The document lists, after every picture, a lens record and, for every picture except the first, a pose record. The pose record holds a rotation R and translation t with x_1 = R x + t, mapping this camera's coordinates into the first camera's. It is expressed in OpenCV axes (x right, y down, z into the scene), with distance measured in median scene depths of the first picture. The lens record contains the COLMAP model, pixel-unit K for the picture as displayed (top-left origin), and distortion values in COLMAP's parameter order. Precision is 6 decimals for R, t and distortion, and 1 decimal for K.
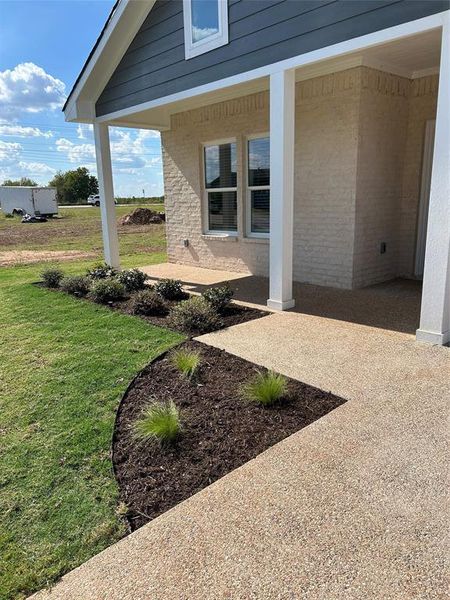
lens RADIAL K [[456.2, 0, 225.1], [0, 456.2, 312.6], [0, 0, 1]] dist [0.064298, -0.093318]
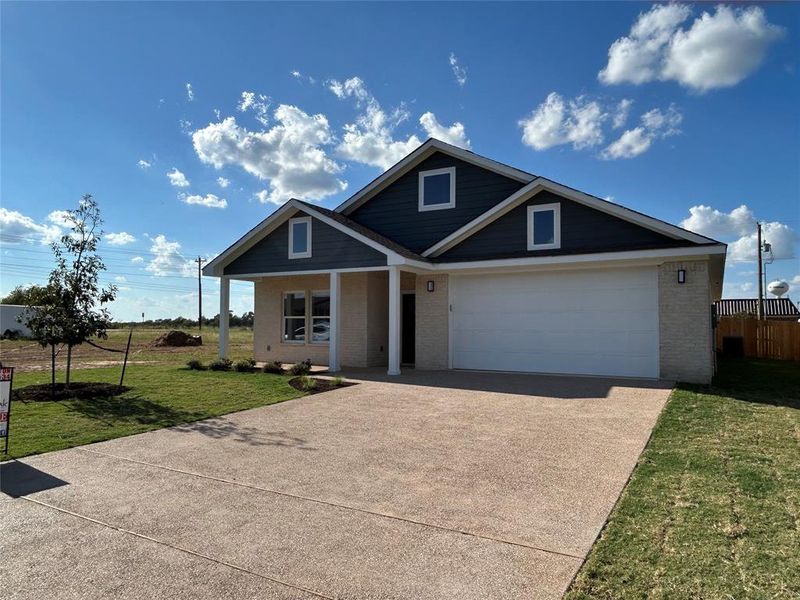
lens RADIAL K [[608.3, 0, 400.0], [0, 608.3, 300.0], [0, 0, 1]] dist [0.064298, -0.093318]
pose [[0.959989, 0.040223, 0.277135, -0.273083], [0.041088, 0.958689, -0.281472, 0.342226], [-0.277008, 0.281597, 0.918678, -1.274866]]
